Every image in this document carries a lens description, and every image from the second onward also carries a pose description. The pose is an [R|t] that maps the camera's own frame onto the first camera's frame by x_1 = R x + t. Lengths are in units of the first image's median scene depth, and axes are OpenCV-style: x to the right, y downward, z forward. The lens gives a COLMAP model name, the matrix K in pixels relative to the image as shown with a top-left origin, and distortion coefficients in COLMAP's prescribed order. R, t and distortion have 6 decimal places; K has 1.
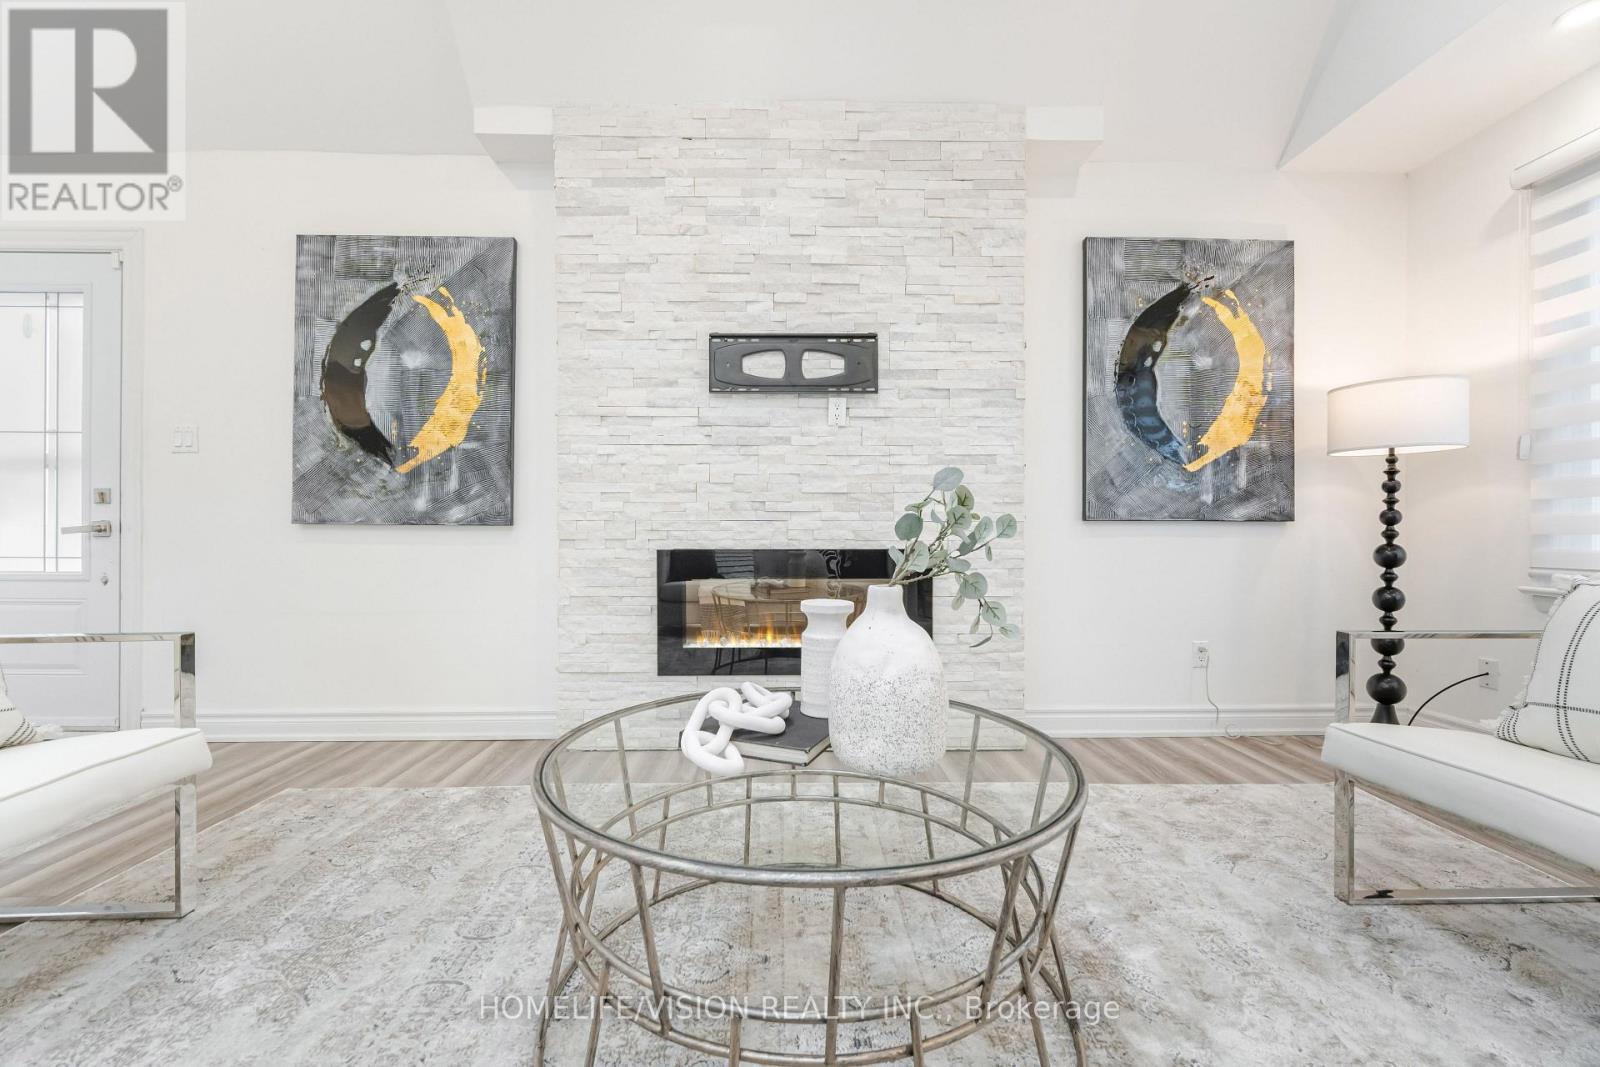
lens RADIAL K [[656.2, 0, 804.8], [0, 656.2, 538.0], [0, 0, 1]] dist [-0.003211, -0.001881]
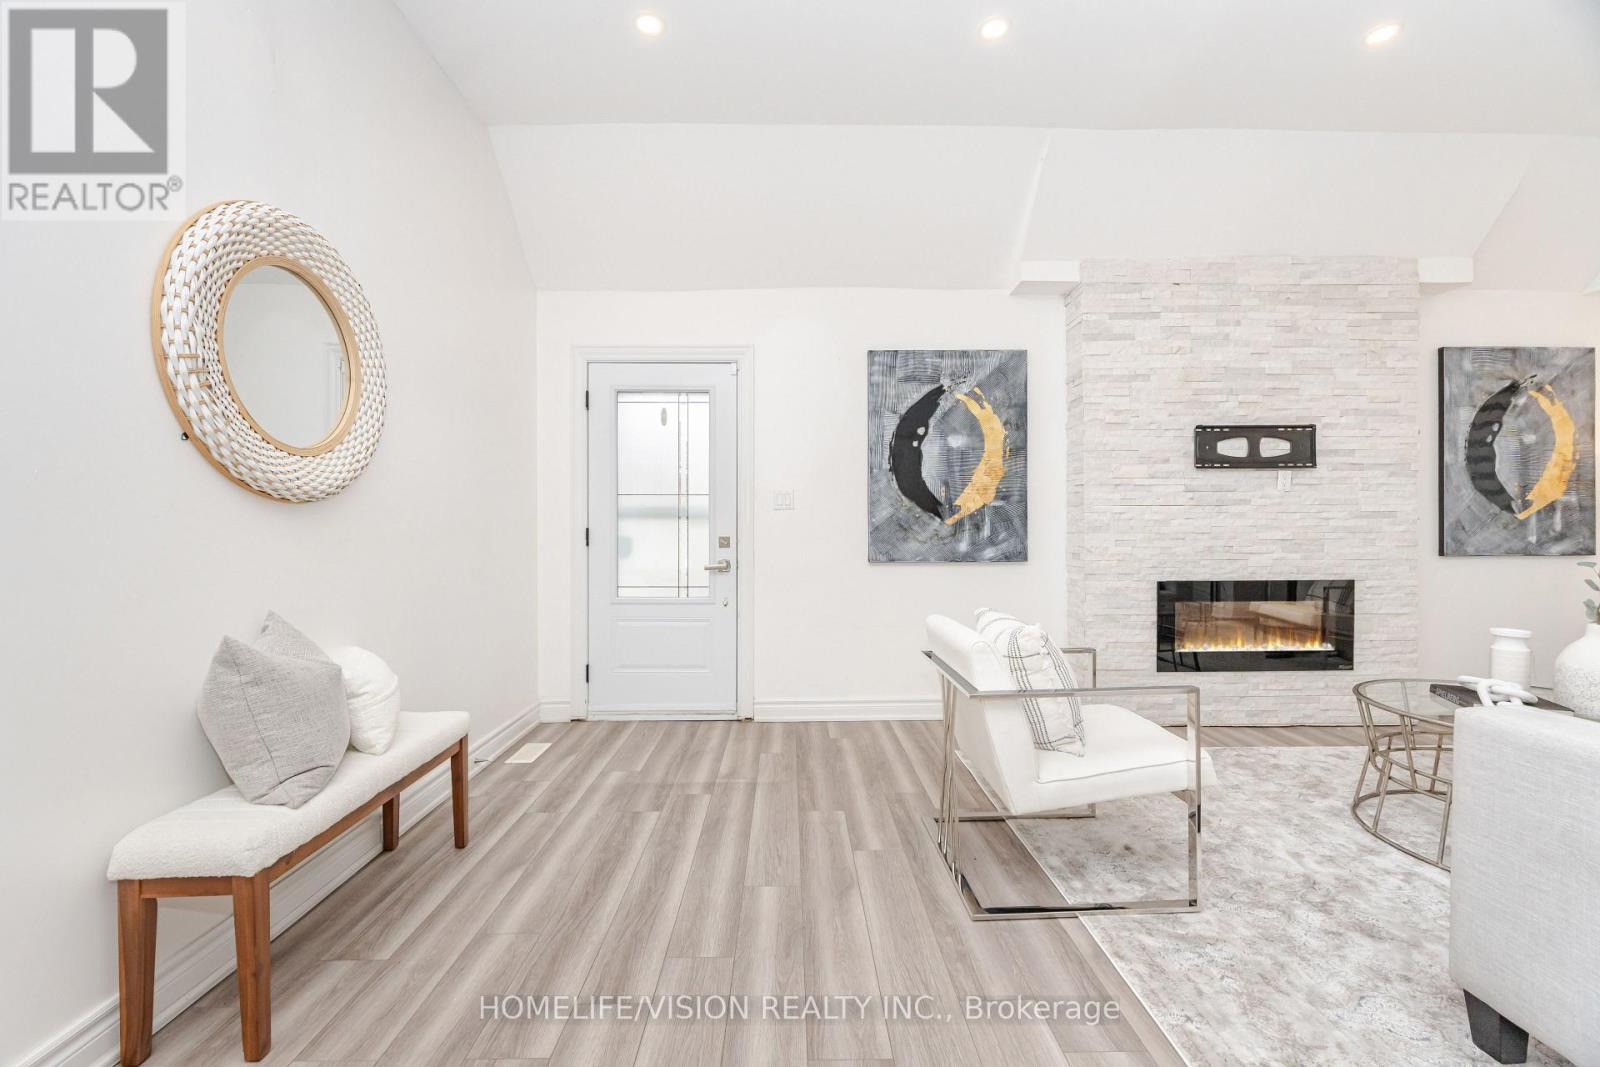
lens RADIAL K [[656.2, 0, 793.9], [0, 656.2, 531.3], [0, 0, 1]] dist [-0.003211, -0.001881]
pose [[0.999933, -0.005023, -0.010387, -0.926071], [0.005048, 0.999984, 0.002402, -0.089819], [0.010375, -0.002454, 0.999943, -0.373728]]
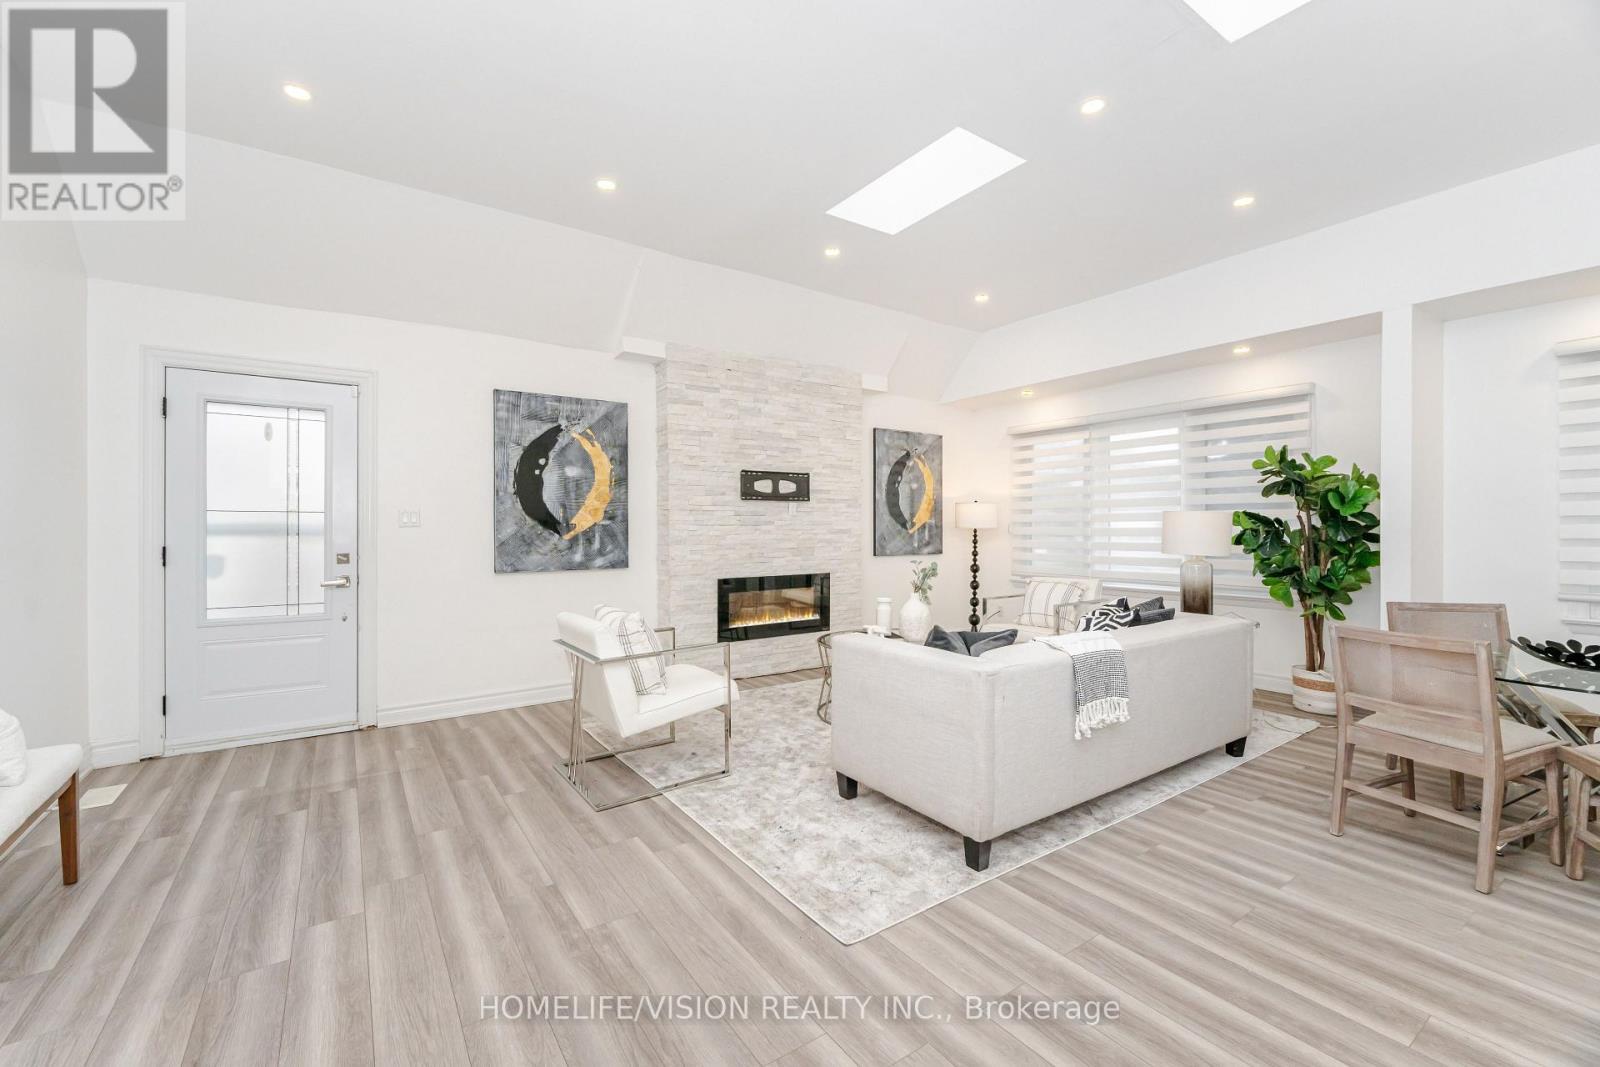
lens RADIAL K [[656.2, 0, 789.9], [0, 656.2, 530.6], [0, 0, 1]] dist [-0.003211, -0.001881]
pose [[0.836644, -0.006143, 0.547712, -1.054837], [0.005659, 0.999981, 0.002570, -0.123168], [-0.547718, 0.000949, 0.836663, -0.713064]]
